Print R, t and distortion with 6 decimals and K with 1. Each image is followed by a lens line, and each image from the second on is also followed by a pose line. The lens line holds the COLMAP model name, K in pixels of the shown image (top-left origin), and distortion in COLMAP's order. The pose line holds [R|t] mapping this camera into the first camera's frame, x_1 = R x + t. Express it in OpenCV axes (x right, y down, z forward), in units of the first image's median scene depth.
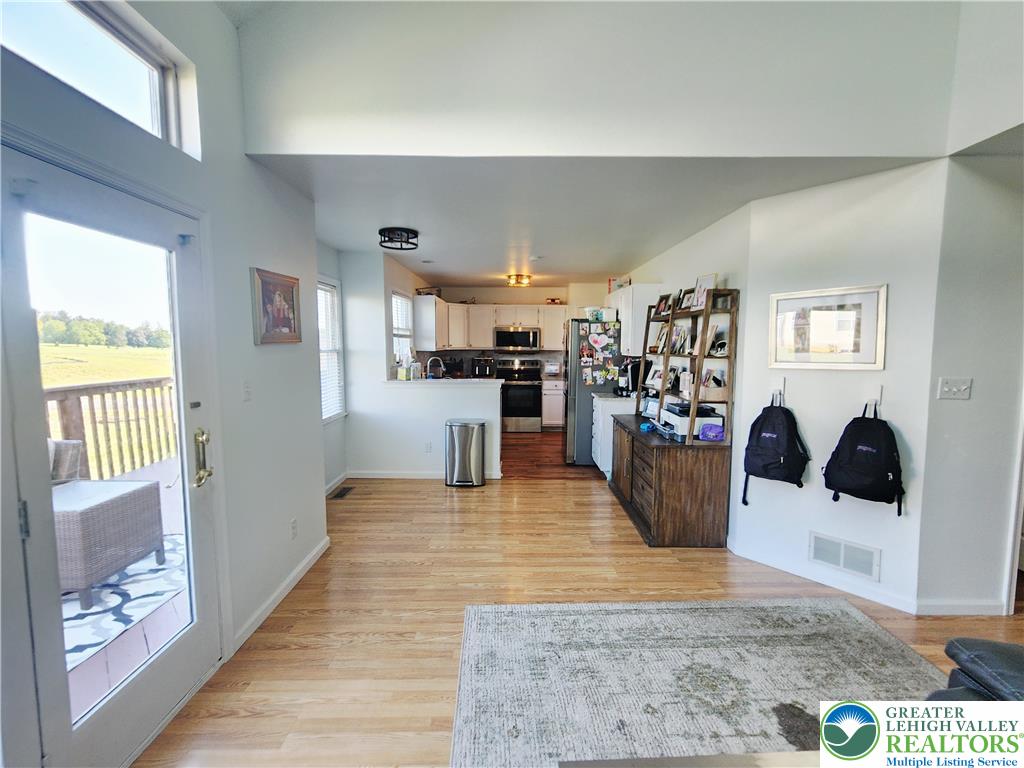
lens RADIAL K [[440.0, 0, 510.1], [0, 440.0, 379.7], [0, 0, 1]] dist [-0.000717, 0.000203]
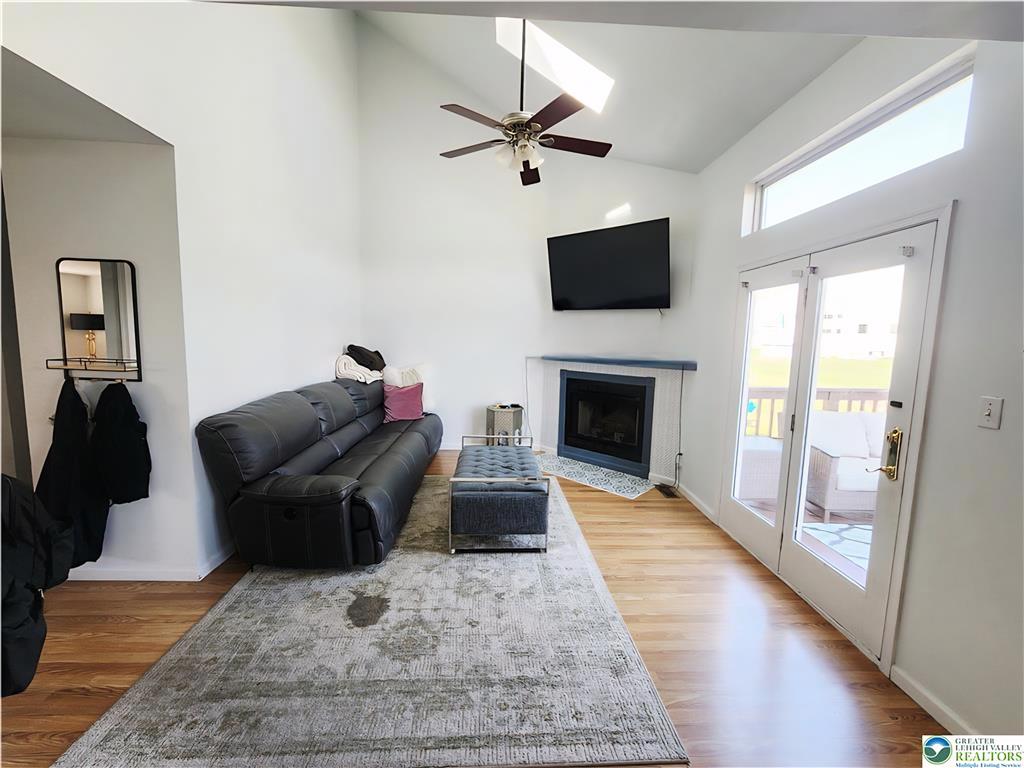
lens RADIAL K [[426.3, 0, 512.0], [0, 426.3, 384.0], [0, 0, 1]] dist [-0.000144, 0.000038]
pose [[-0.999330, -0.023909, -0.027694, 0.115664], [-0.028874, 0.980252, 0.195634, -0.077993], [0.022470, 0.196303, -0.980286, 0.928980]]
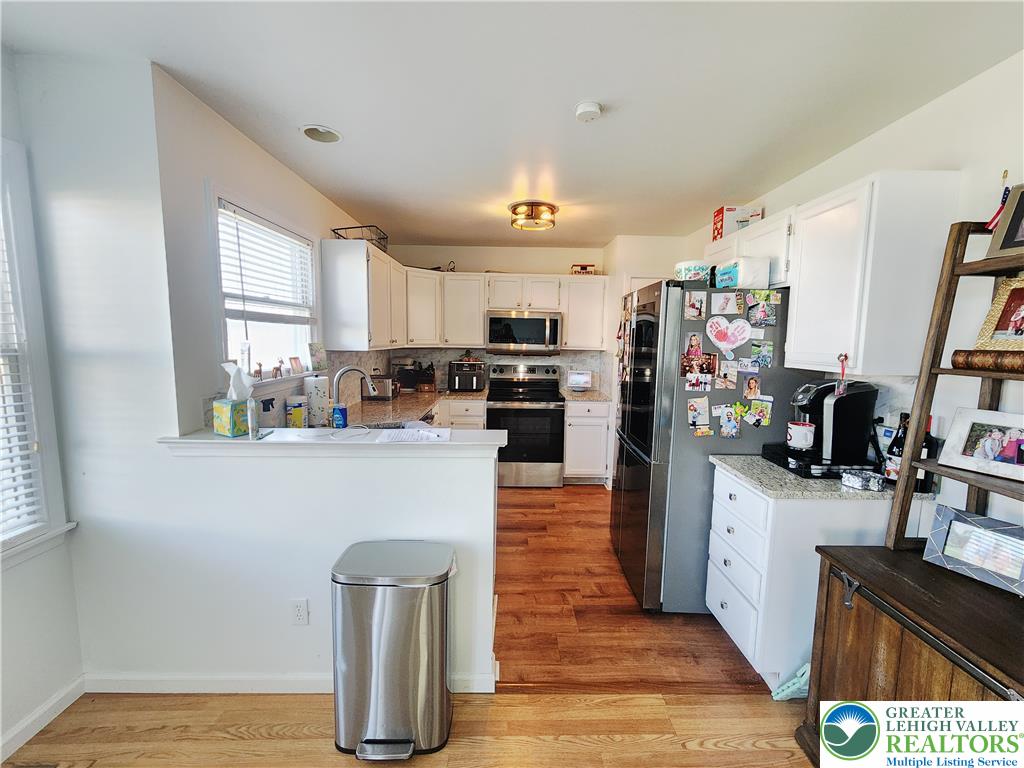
lens RADIAL K [[426.3, 0, 512.0], [0, 426.3, 384.0], [0, 0, 1]] dist [-0.000144, 0.000038]
pose [[0.999785, 0.009365, 0.018510, -0.018380], [-0.009789, 0.999689, 0.022953, -0.060586], [-0.018289, -0.023129, 0.999565, 0.759078]]
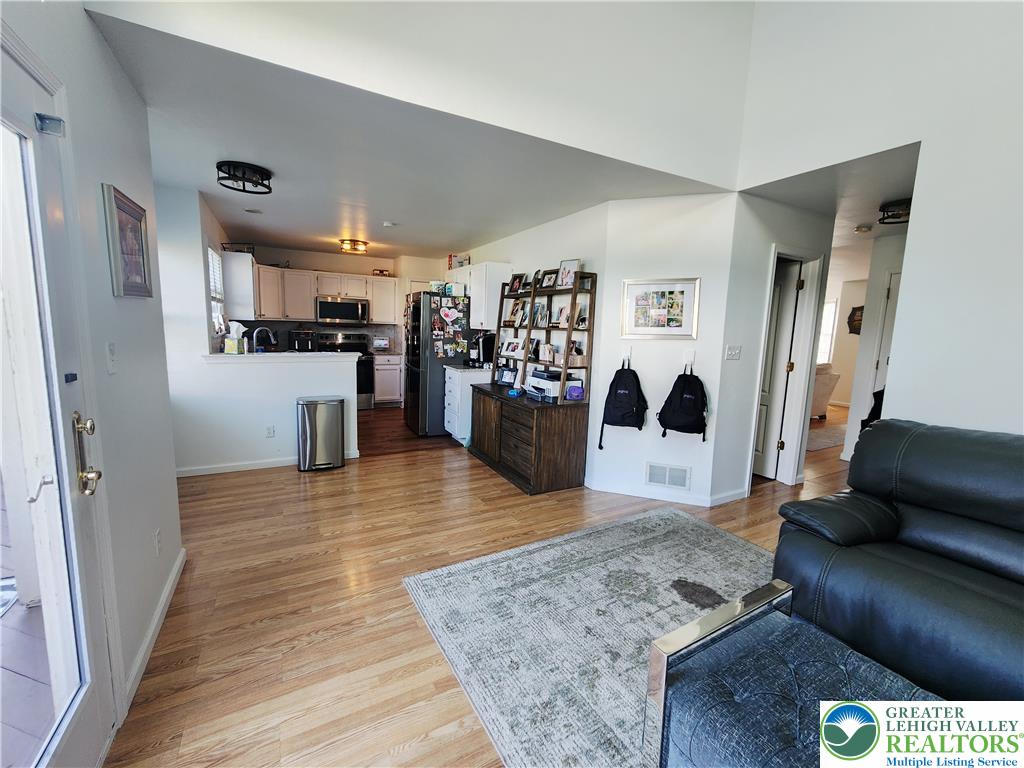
lens RADIAL K [[432.6, 0, 512.0], [0, 432.6, 384.0], [0, 0, 1]] dist [0.000038, 0.000120]
pose [[0.879148, -0.039529, 0.474907, -0.201506], [0.010949, 0.997966, 0.062797, 0.015267], [-0.476423, -0.050008, 0.877793, 0.039537]]
